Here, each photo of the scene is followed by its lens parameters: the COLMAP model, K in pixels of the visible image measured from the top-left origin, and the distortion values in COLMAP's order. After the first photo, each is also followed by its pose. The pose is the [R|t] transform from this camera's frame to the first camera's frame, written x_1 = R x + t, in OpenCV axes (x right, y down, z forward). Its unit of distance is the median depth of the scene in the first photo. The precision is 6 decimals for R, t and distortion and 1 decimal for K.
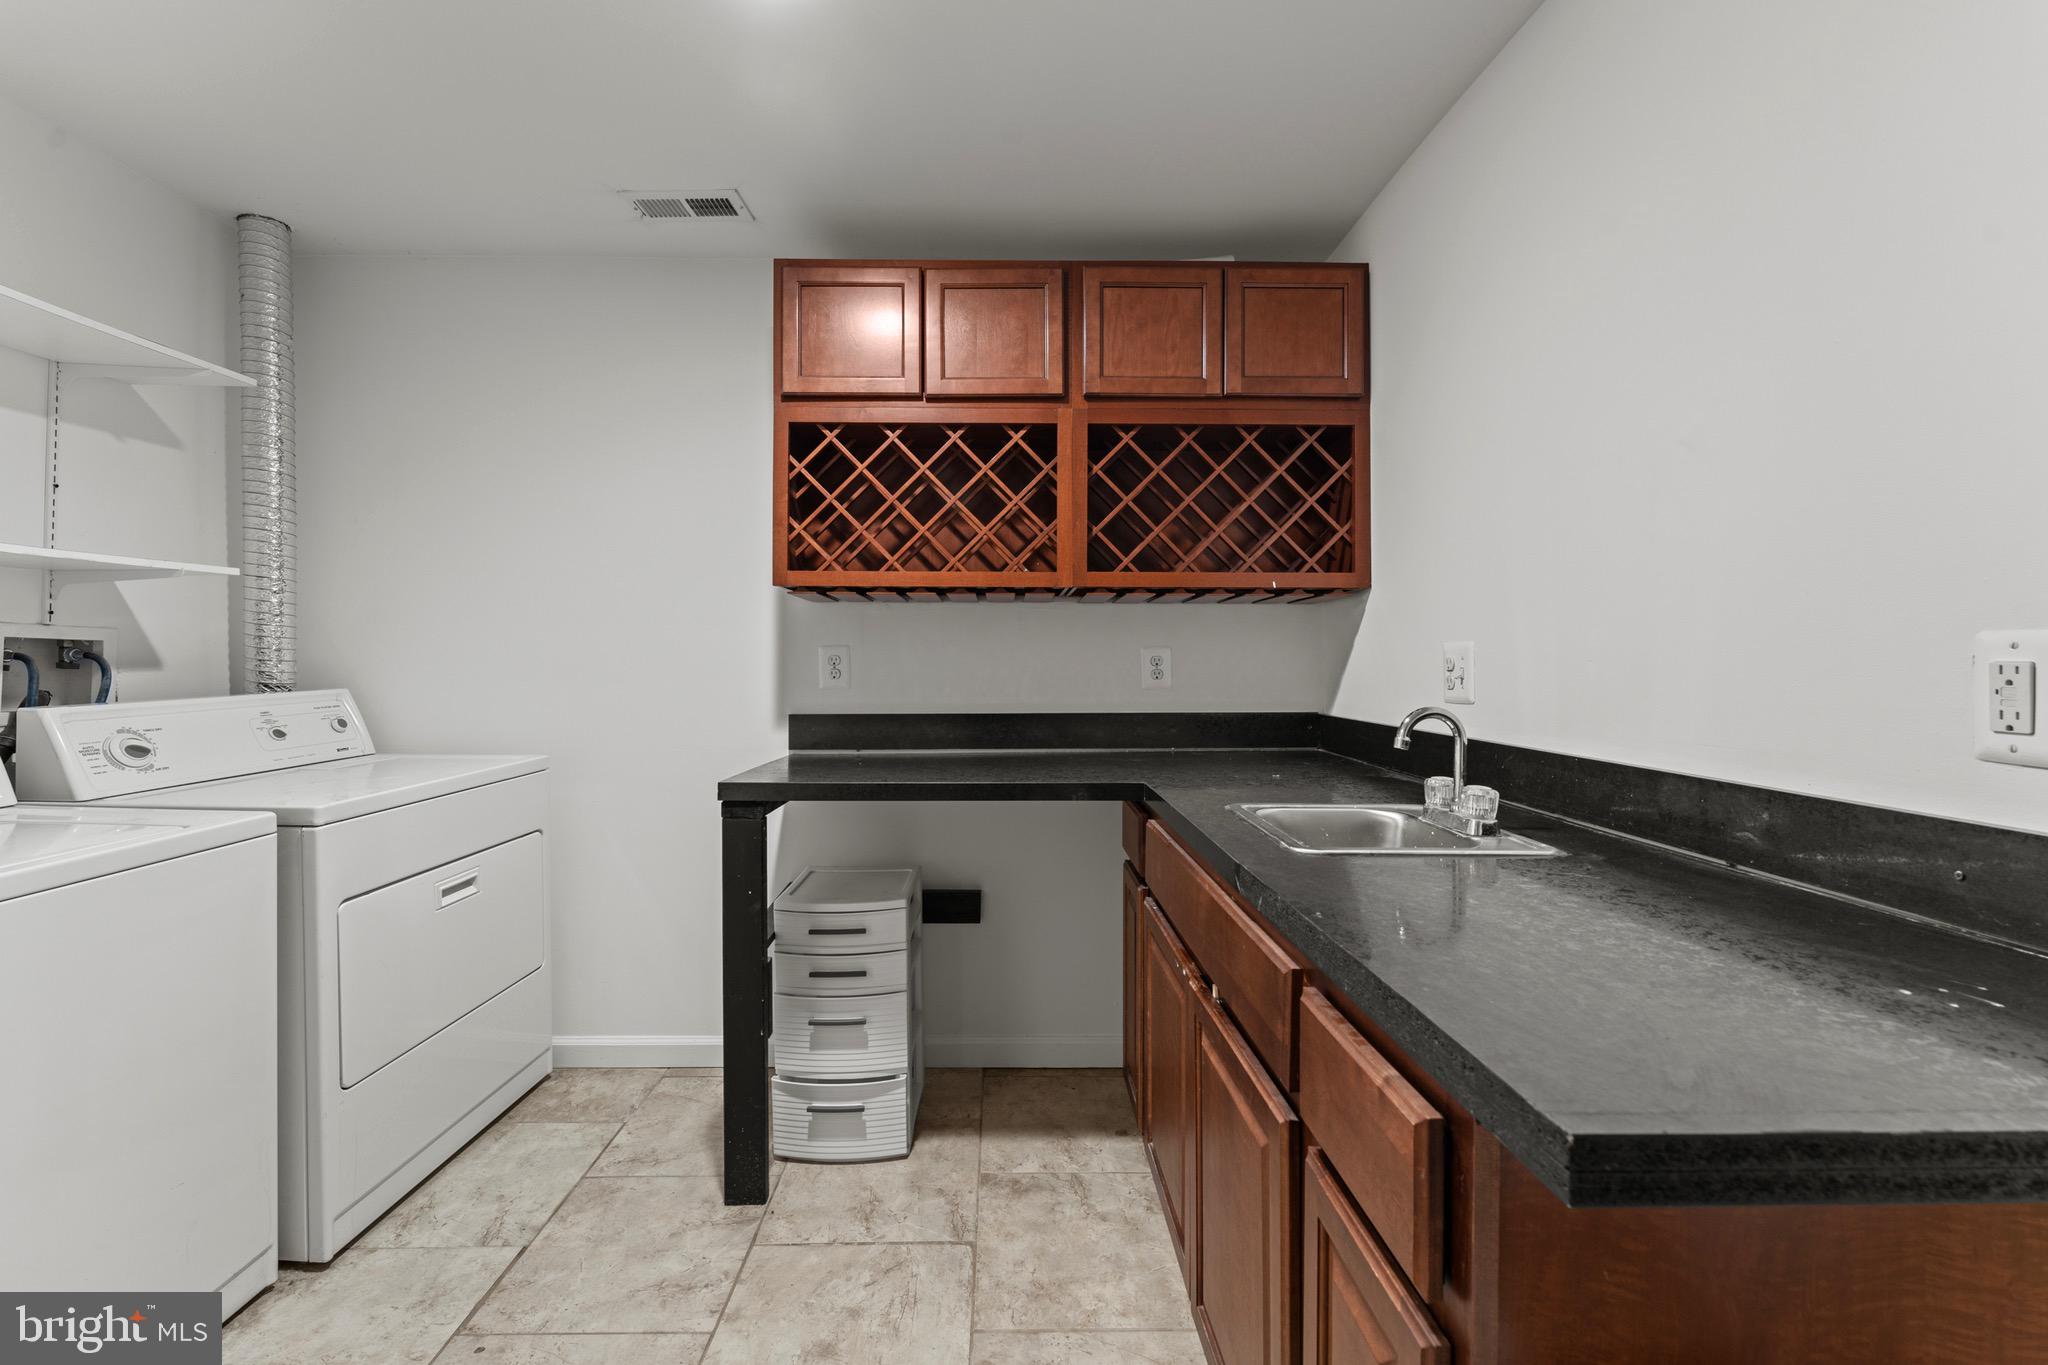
lens RADIAL K [[851.5, 0, 1001.4], [0, 851.5, 653.8], [0, 0, 1]] dist [-0.001666, -0.001765]
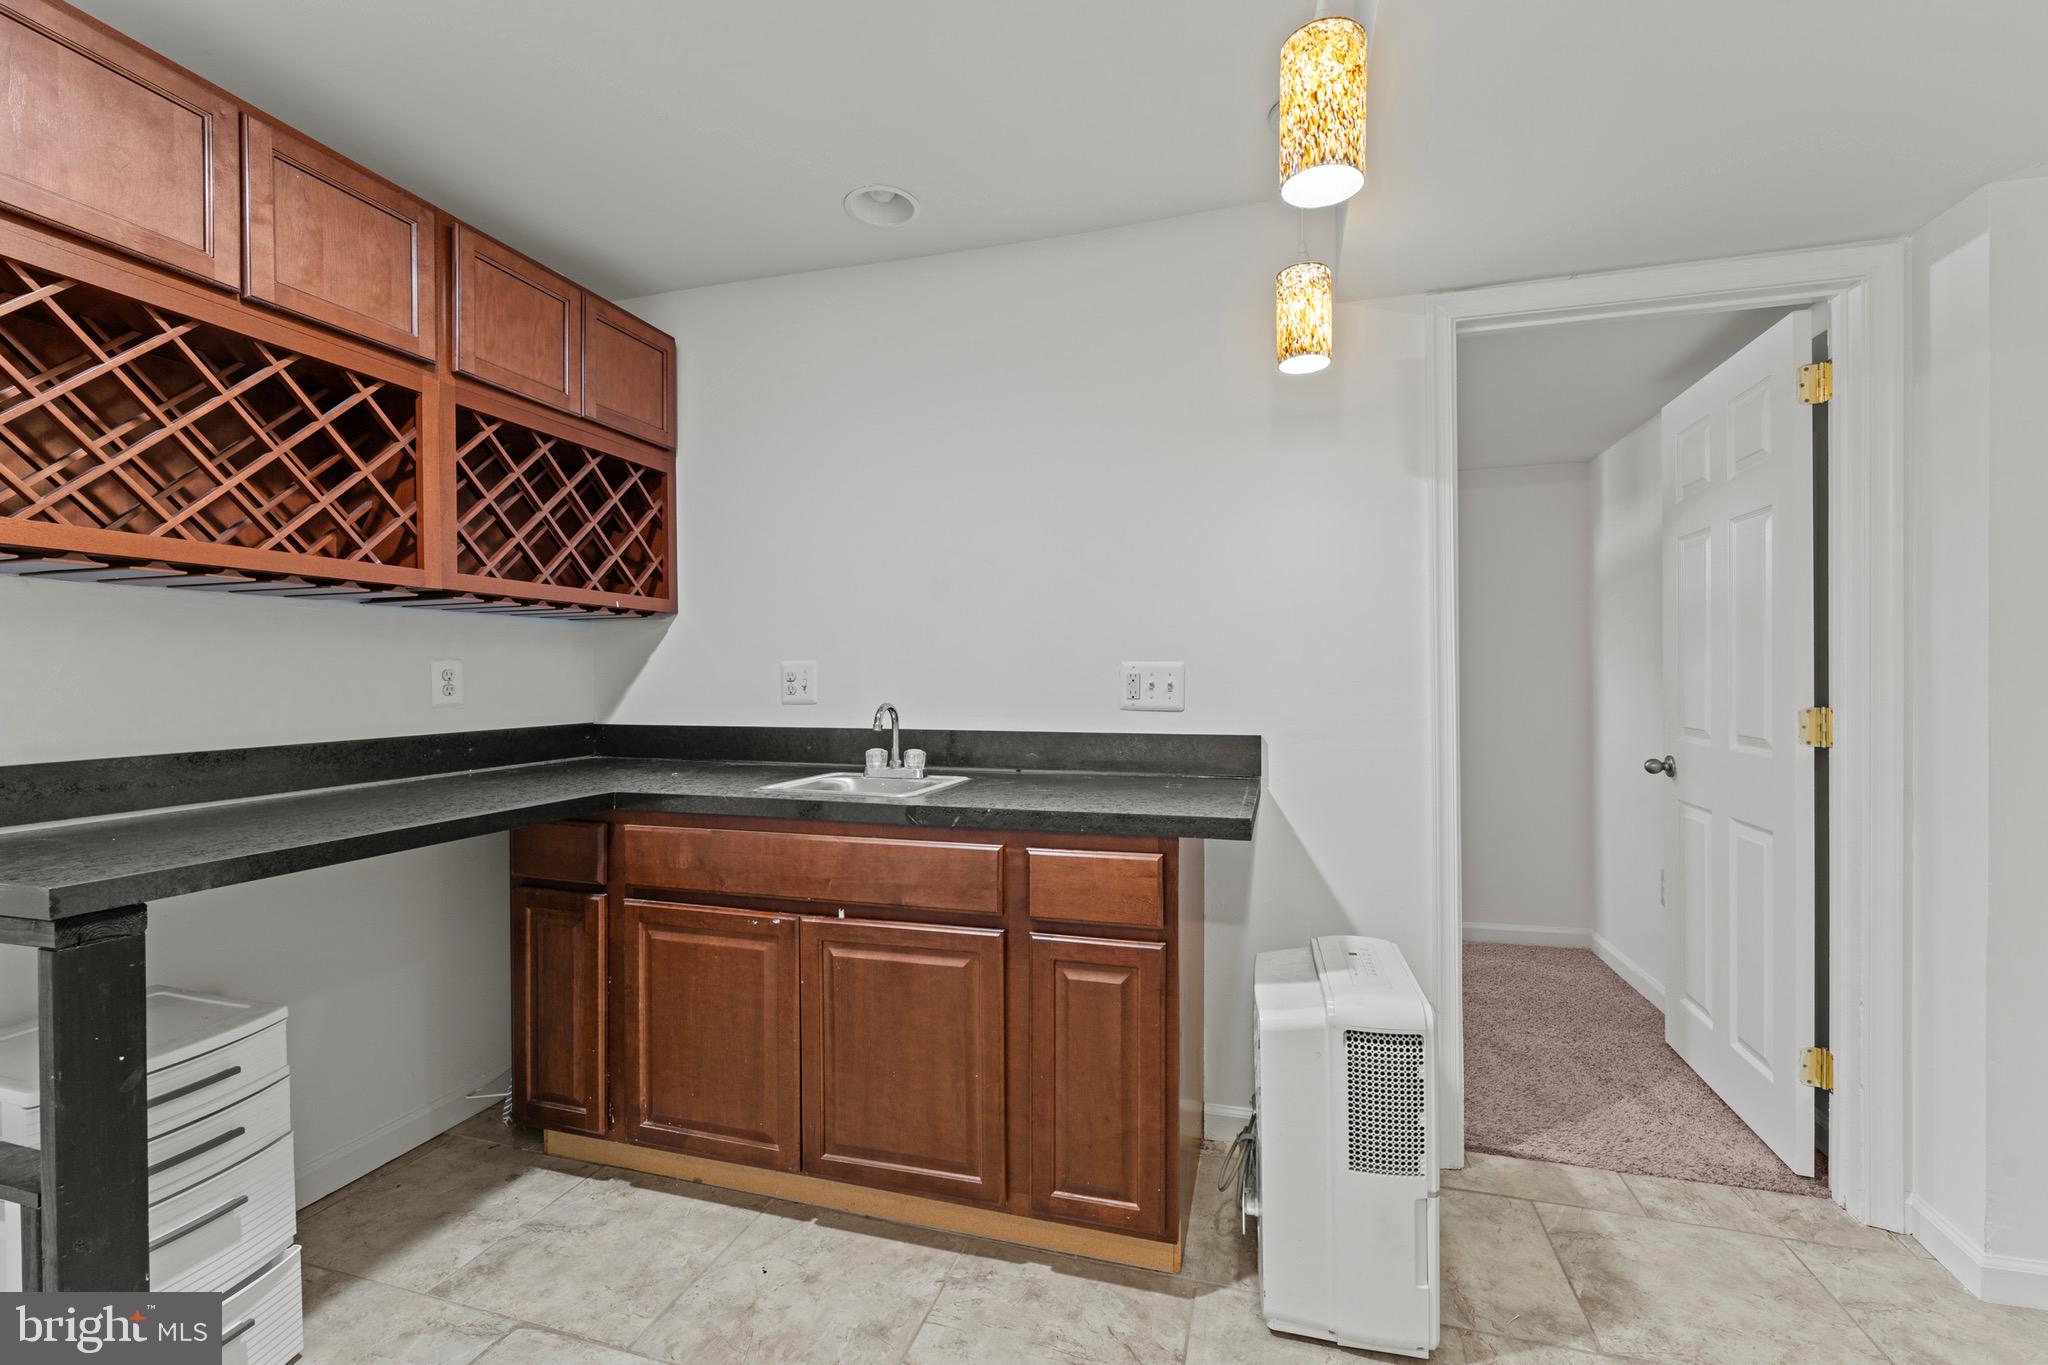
lens RADIAL K [[864.1, 0, 1022.9], [0, 864.1, 679.8], [0, 0, 1]] dist [-0.003028, -0.000238]
pose [[0.306146, -0.006710, 0.951961, -0.567605], [-0.004772, 0.999952, 0.008583, 0.002978], [-0.951973, -0.007170, 0.306099, 0.173008]]
